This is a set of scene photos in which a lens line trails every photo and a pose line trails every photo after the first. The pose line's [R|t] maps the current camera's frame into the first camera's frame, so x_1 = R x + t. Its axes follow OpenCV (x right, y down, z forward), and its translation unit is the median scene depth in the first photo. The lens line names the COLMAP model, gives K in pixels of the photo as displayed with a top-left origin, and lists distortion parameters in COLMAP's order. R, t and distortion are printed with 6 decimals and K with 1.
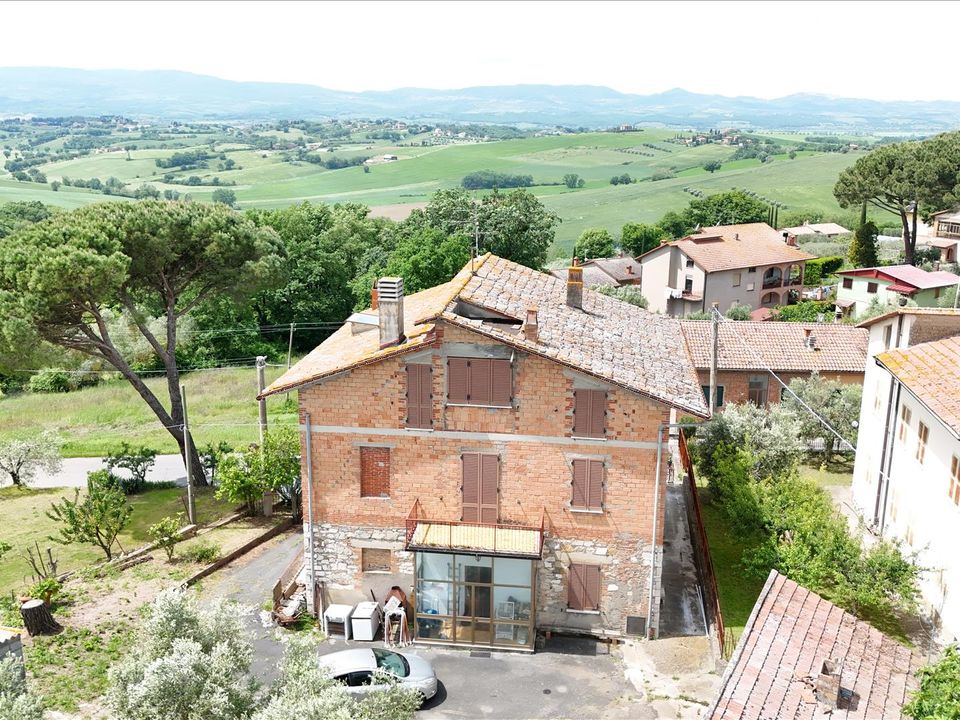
lens RADIAL K [[910.4, 0, 482.5], [0, 910.4, 360.7], [0, 0, 1]] dist [0.019858, 0.000000]
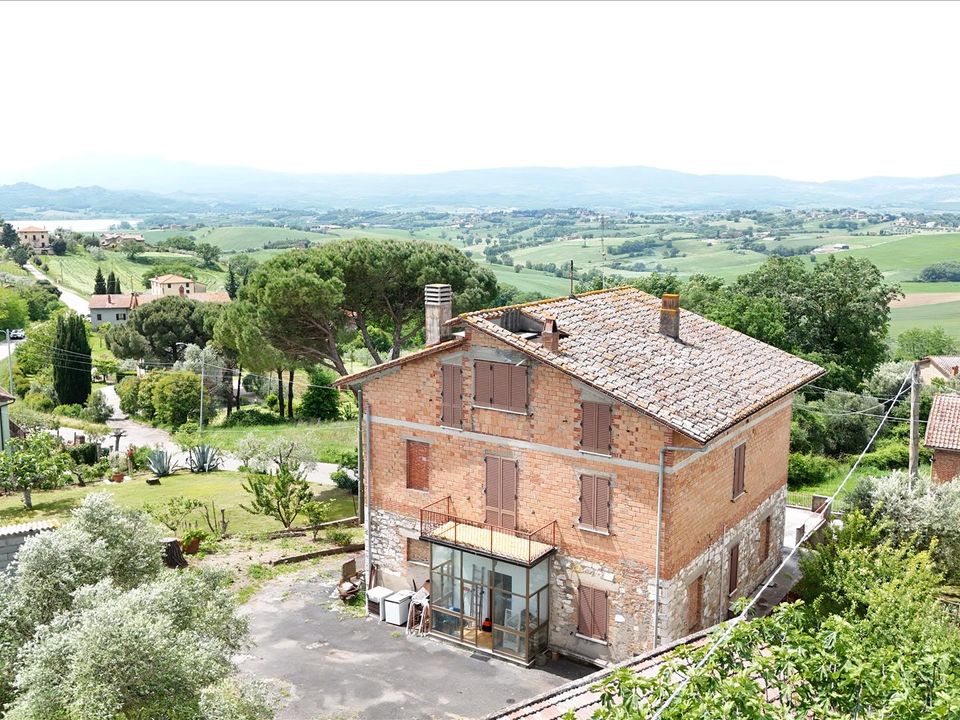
lens RADIAL K [[910.4, 0, 484.6], [0, 910.4, 361.3], [0, 0, 1]] dist [0.019858, 0.000000]
pose [[0.895012, 0.073612, -0.439927, 0.420435], [-0.113981, 0.991287, -0.066020, 0.063397], [0.431234, 0.109232, 0.895604, 0.063180]]
